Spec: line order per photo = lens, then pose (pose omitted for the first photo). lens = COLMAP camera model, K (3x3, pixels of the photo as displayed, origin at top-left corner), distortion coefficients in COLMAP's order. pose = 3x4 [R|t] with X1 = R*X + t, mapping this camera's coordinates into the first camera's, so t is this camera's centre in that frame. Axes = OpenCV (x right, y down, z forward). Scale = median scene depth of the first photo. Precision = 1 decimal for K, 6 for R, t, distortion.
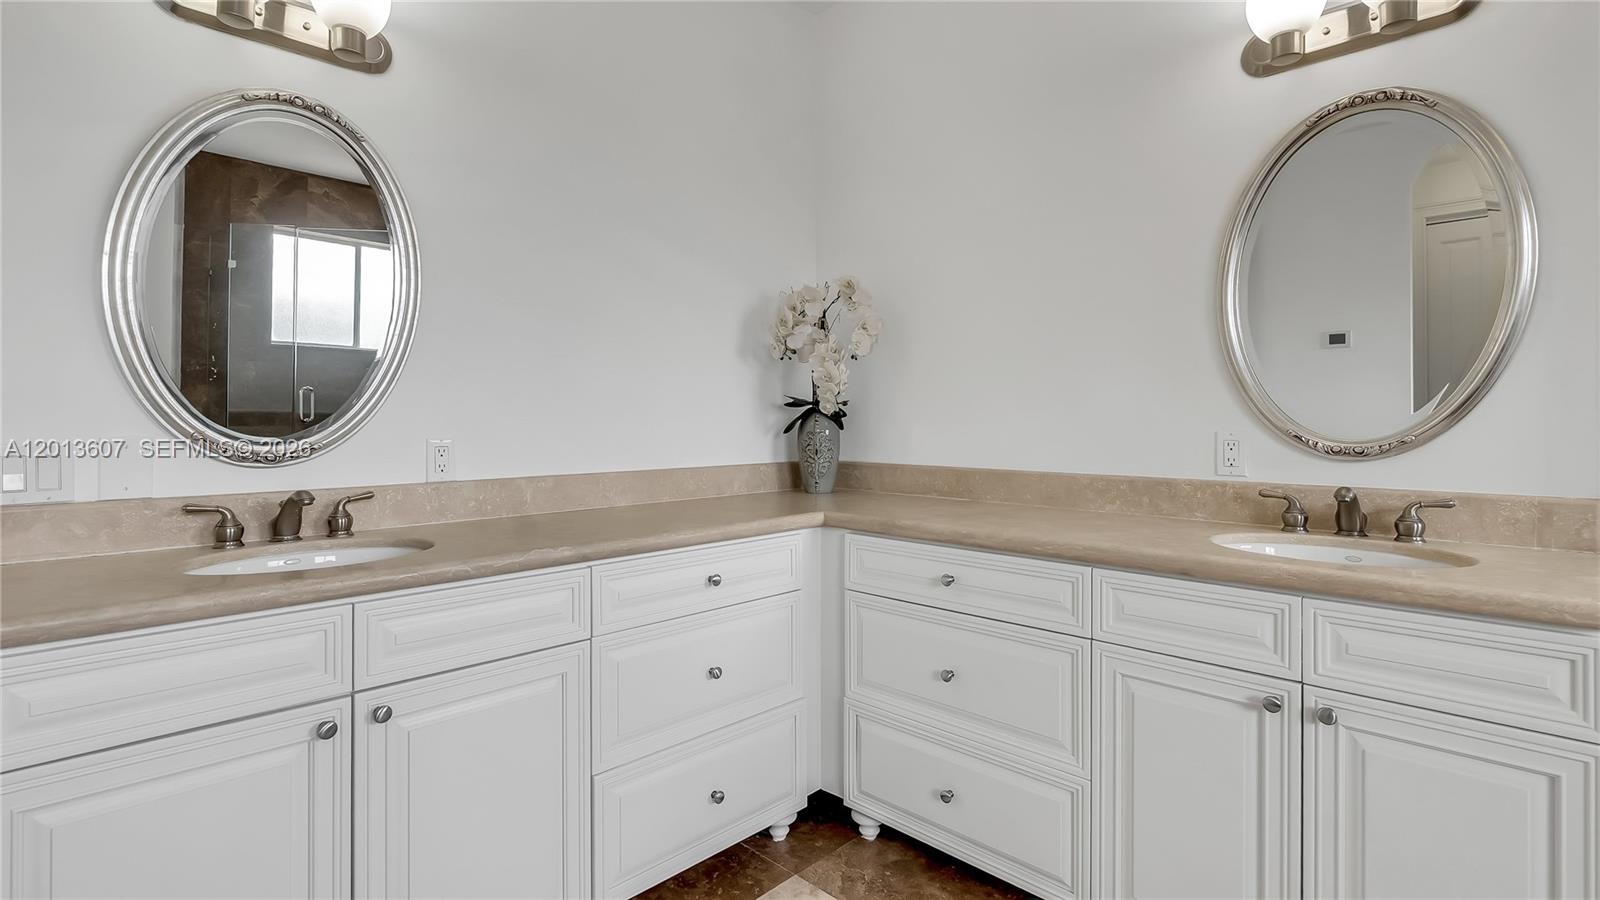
lens RADIAL K [[747.3, 0, 801.7], [0, 747.3, 415.4], [0, 0, 1]] dist [-0.006944, 0.000300]
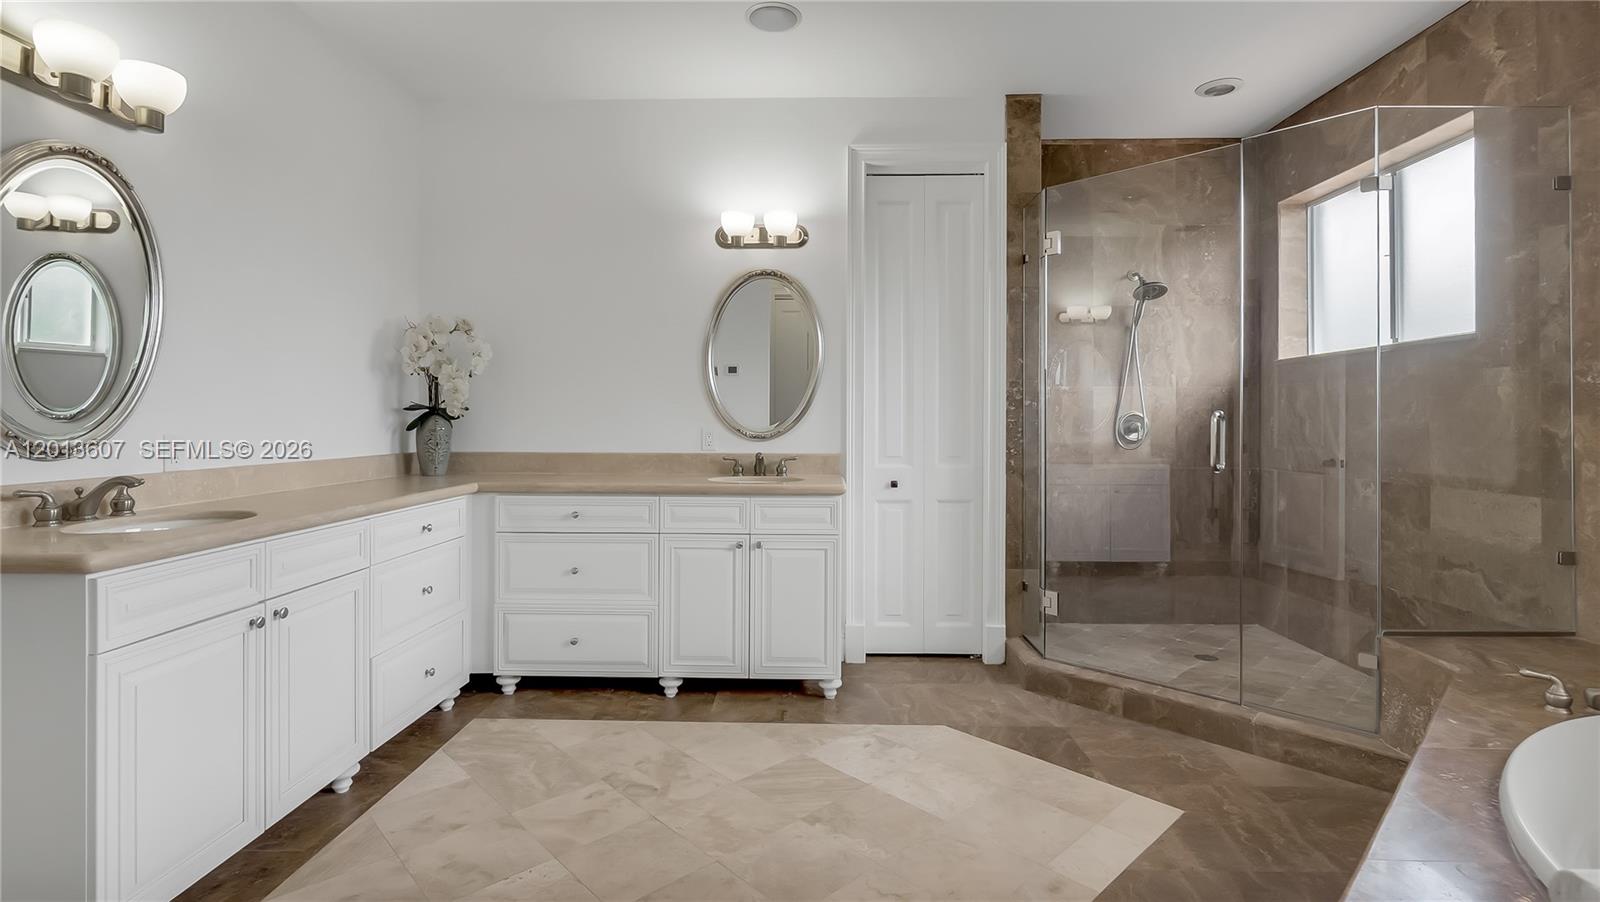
lens RADIAL K [[747.3, 0, 801.7], [0, 747.3, 416.4], [0, 0, 1]] dist [-0.006944, 0.000300]
pose [[0.731588, 0.006873, 0.681712, -0.618365], [-0.007750, 0.999968, -0.001764, -0.006409], [-0.681703, -0.003993, 0.731619, -0.631390]]
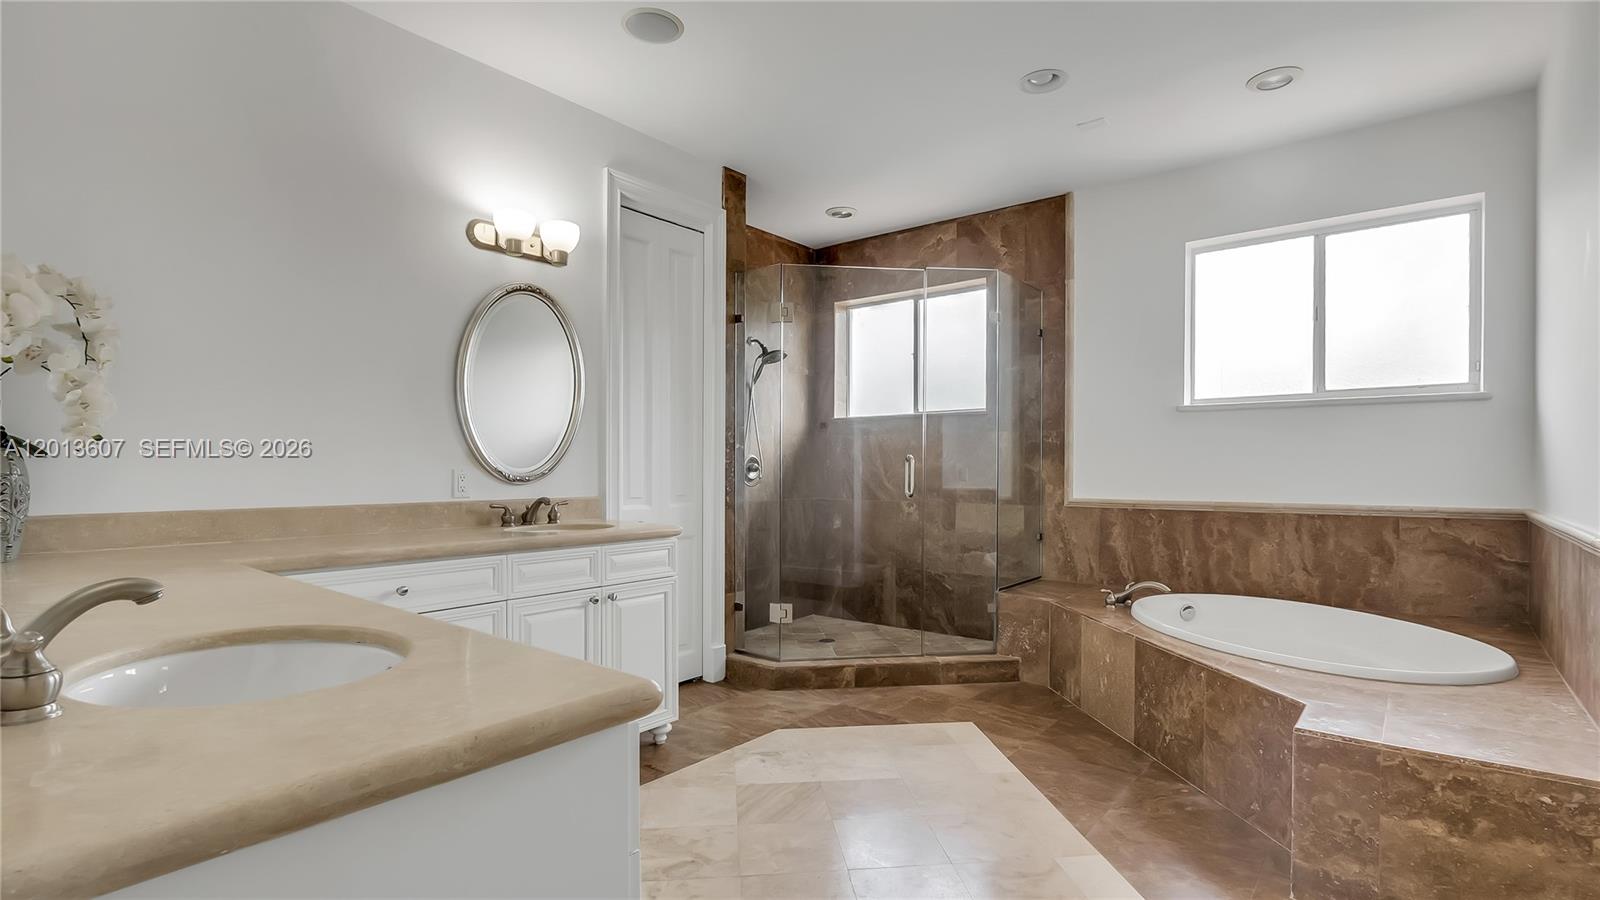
lens RADIAL K [[759.5, 0, 807.5], [0, 759.5, 475.8], [0, 0, 1]] dist [-0.001205, -0.000012]
pose [[-0.102831, -0.012443, 0.994621, -1.157670], [-0.009087, 0.999892, 0.011569, 0.011788], [-0.994657, -0.007848, -0.102933, 0.485081]]
